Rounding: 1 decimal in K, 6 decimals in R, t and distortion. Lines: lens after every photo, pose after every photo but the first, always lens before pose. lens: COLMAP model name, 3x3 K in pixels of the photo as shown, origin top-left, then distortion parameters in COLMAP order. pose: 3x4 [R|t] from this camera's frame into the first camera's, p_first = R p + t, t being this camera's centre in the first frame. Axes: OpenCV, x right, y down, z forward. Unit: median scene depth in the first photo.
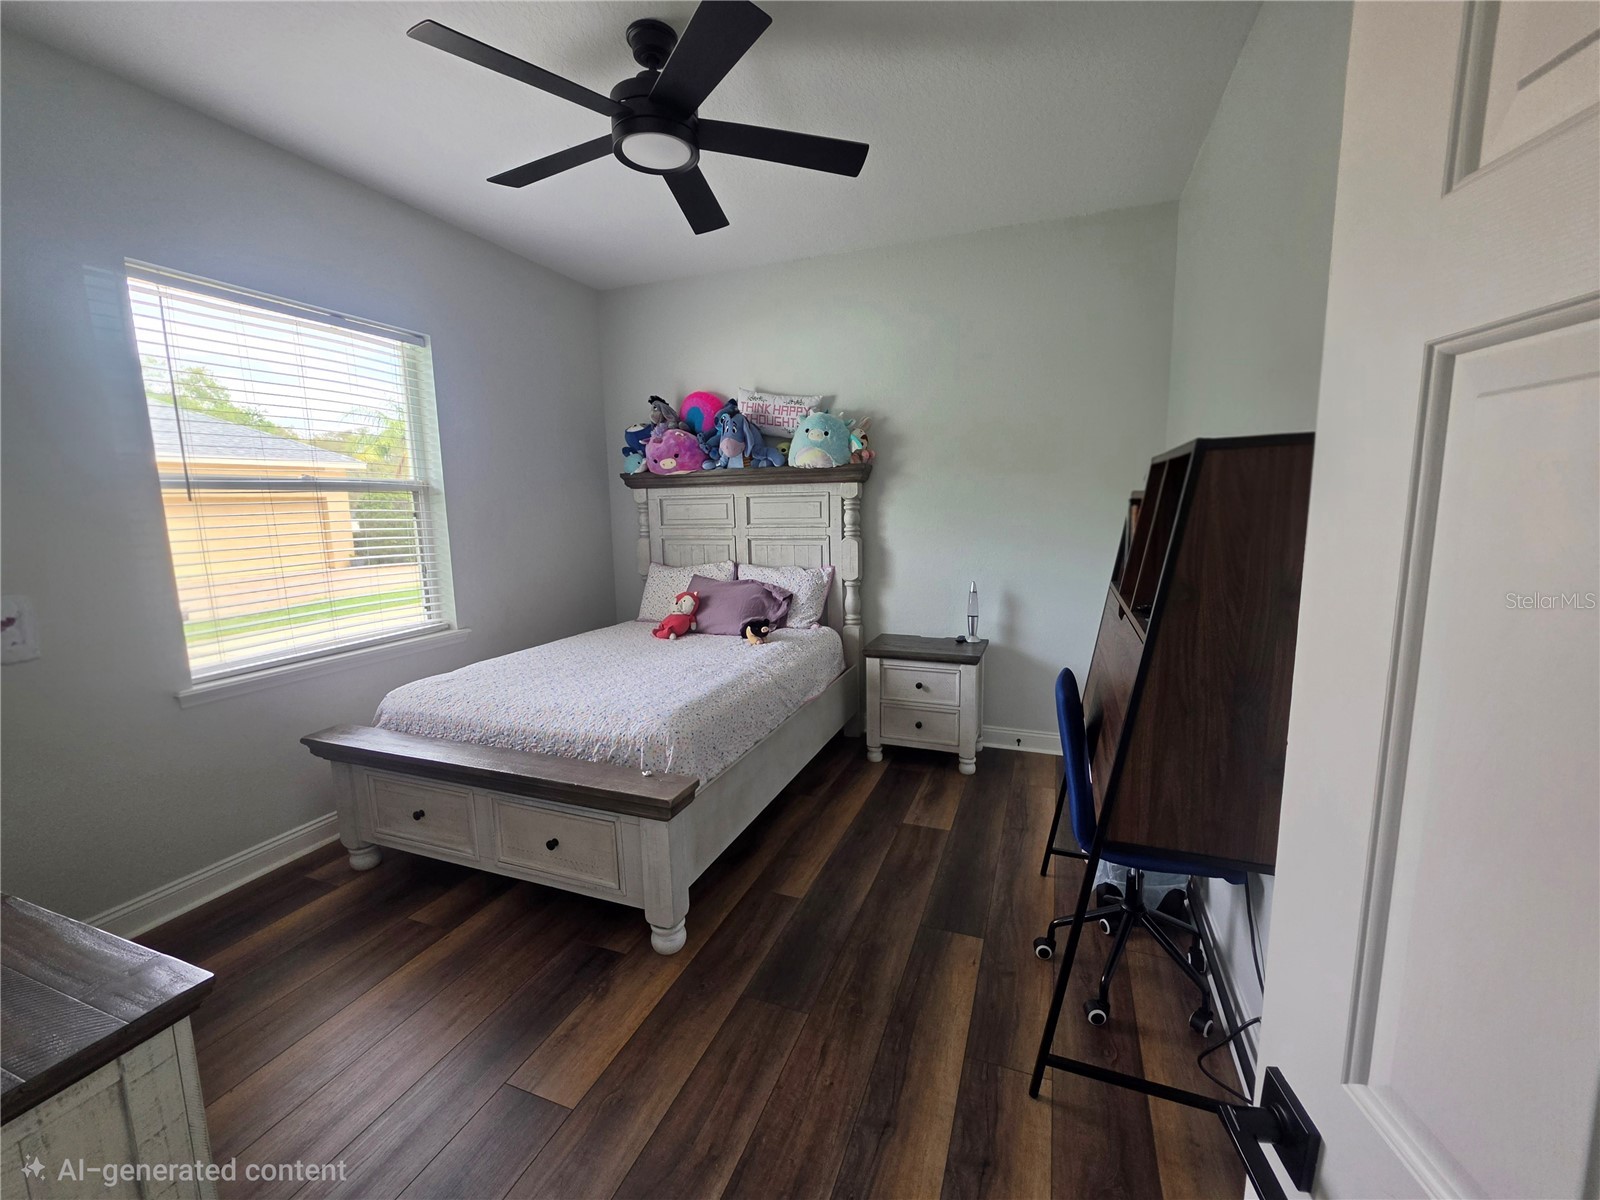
lens RADIAL K [[649.5, 0, 808.0], [0, 649.5, 595.8], [0, 0, 1]] dist [0.002184, 0.000344]
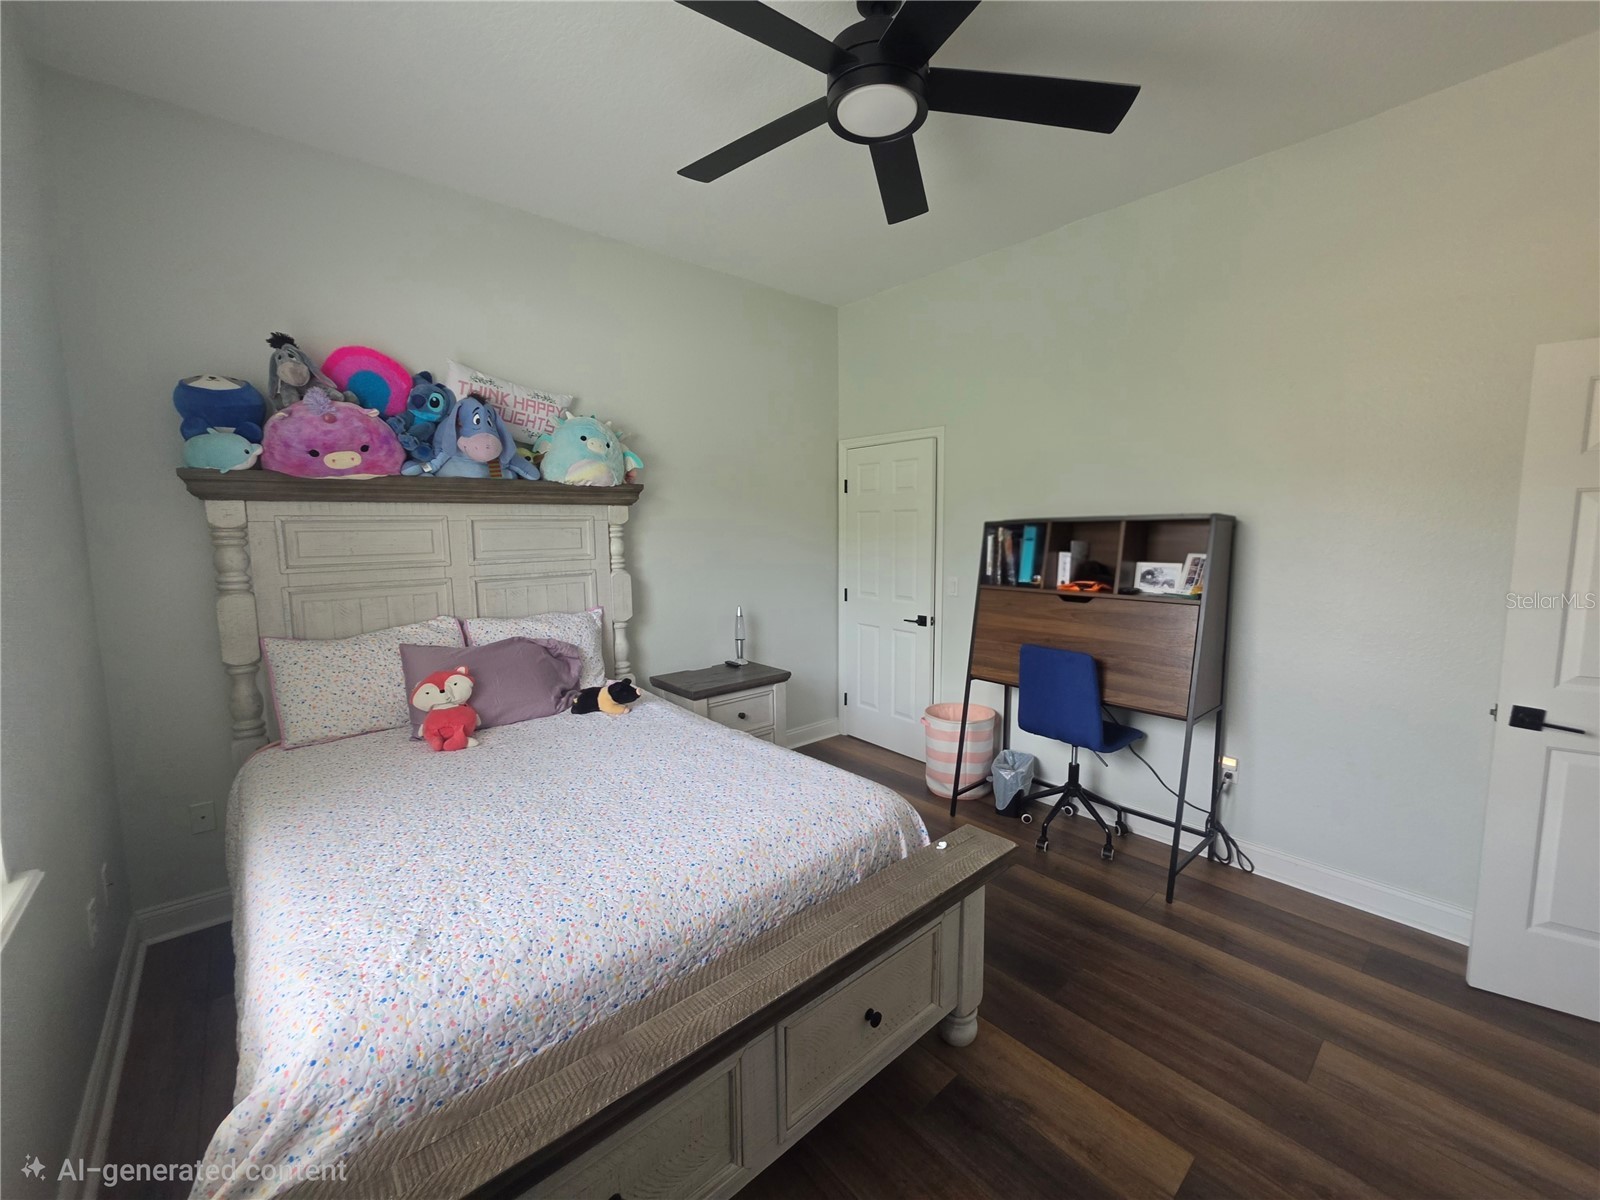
lens RADIAL K [[649.5, 0, 797.6], [0, 649.5, 598.0], [0, 0, 1]] dist [0.002184, 0.000344]
pose [[0.463311, -0.086030, 0.882010, -0.567125], [0.124411, 0.991734, 0.031381, -0.051580], [-0.877420, 0.095192, 0.470184, 0.398481]]
